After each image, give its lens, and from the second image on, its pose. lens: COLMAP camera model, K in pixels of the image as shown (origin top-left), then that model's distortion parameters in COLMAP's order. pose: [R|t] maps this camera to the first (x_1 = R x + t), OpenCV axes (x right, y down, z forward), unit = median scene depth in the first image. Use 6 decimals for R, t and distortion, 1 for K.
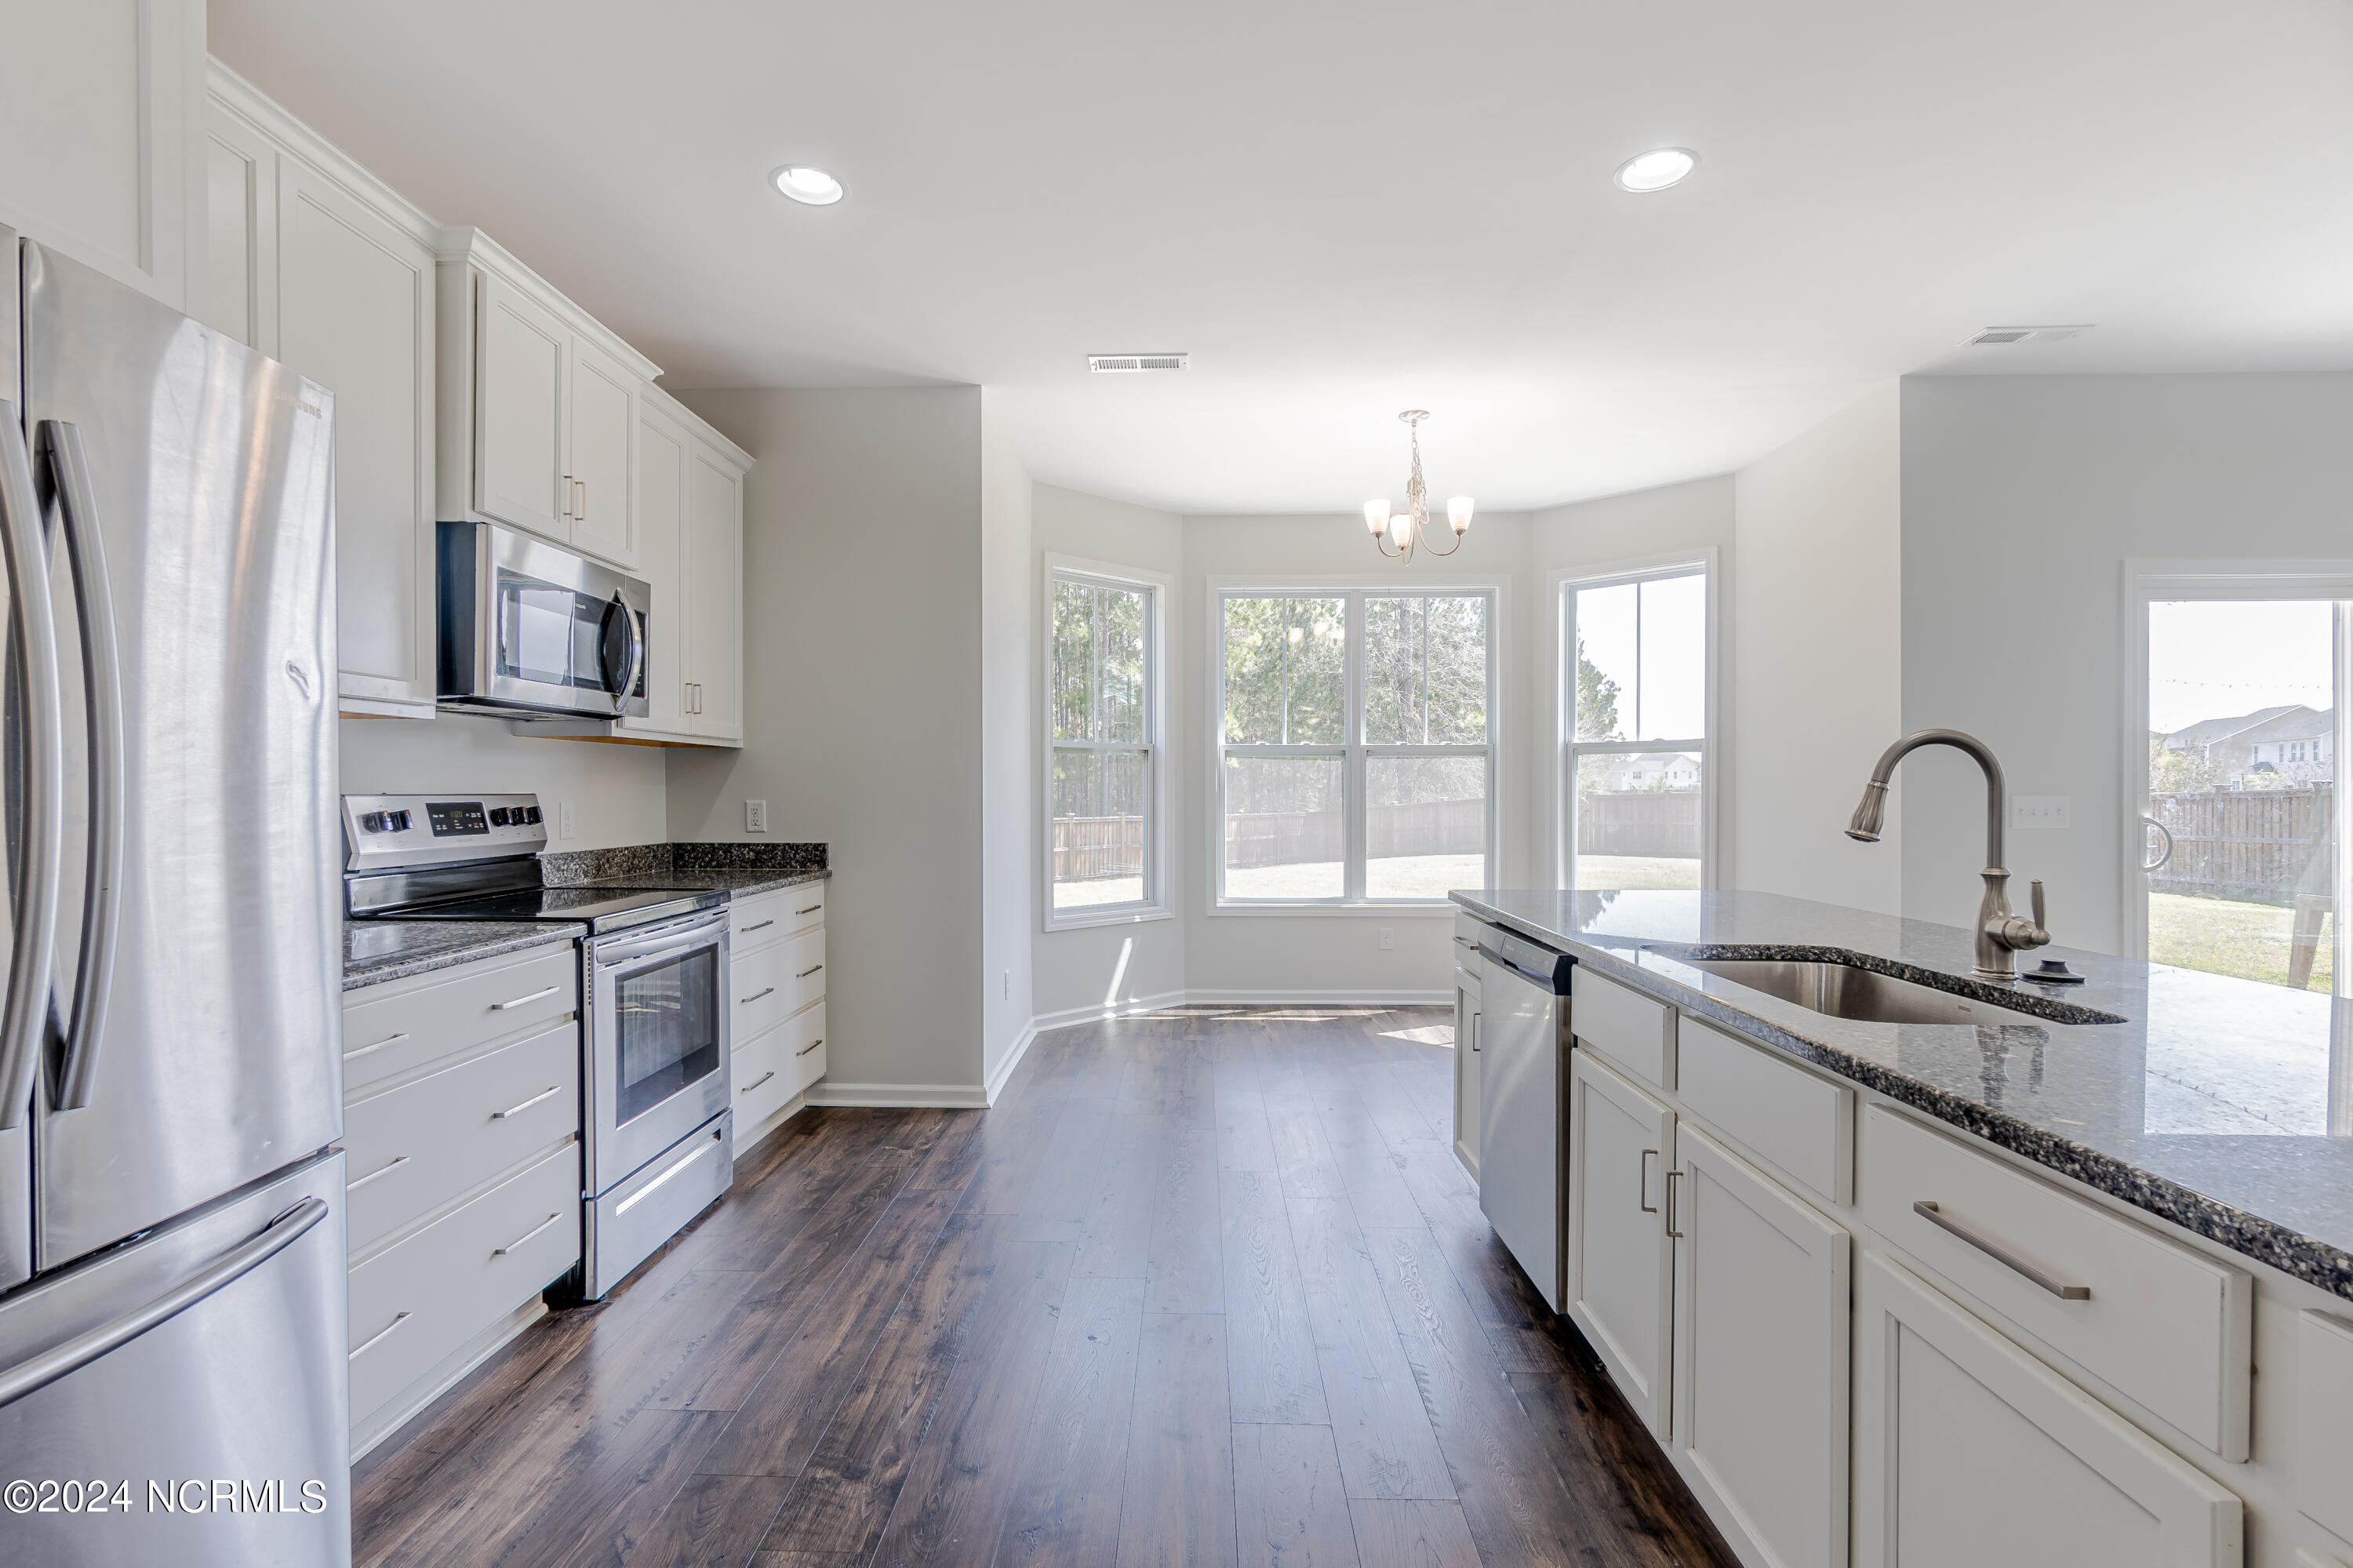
lens RADIAL K [[1123.7, 0, 1159.4], [0, 1123.7, 800.2], [0, 0, 1]] dist [-0.004561, 0.000970]
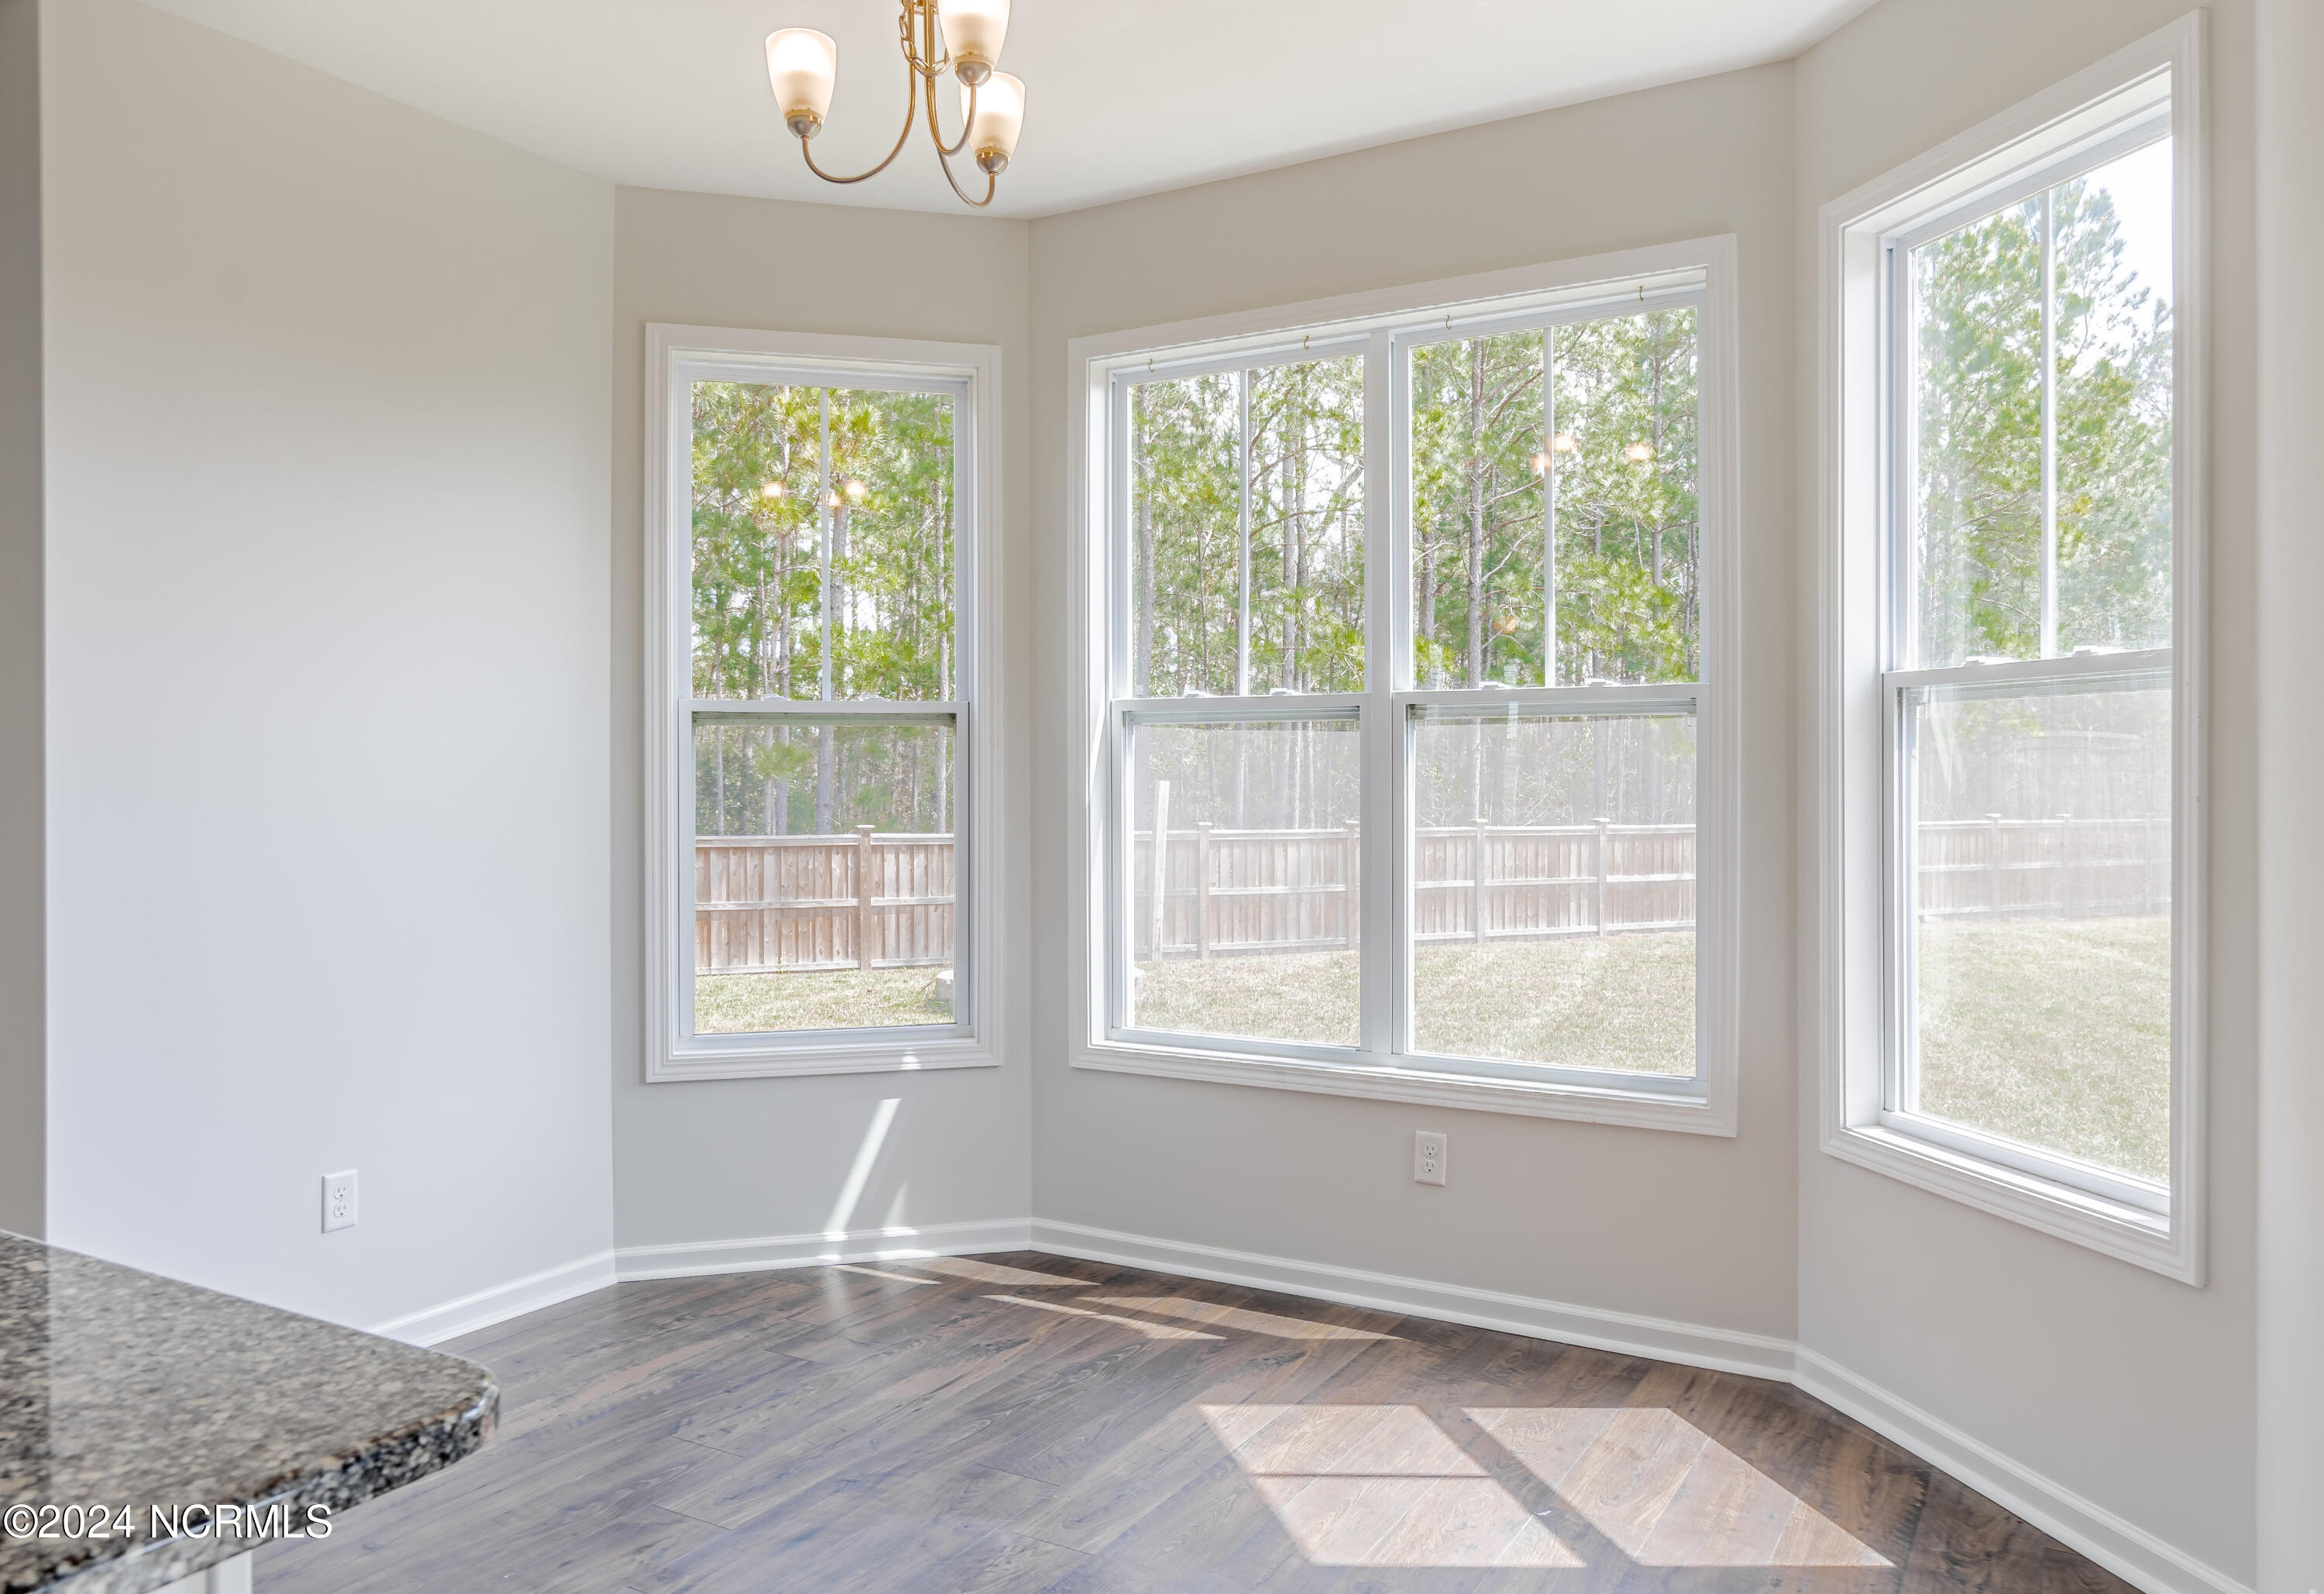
lens RADIAL K [[1645.2, 0, 1148.2], [0, 1645.2, 799.3], [0, 0, 1]] dist [0.009293, -0.001109]
pose [[0.878788, 0.004248, -0.477193, 0.572445], [-0.003794, 0.999991, 0.001915, -0.014453], [0.477197, 0.000128, 0.878796, 0.588977]]
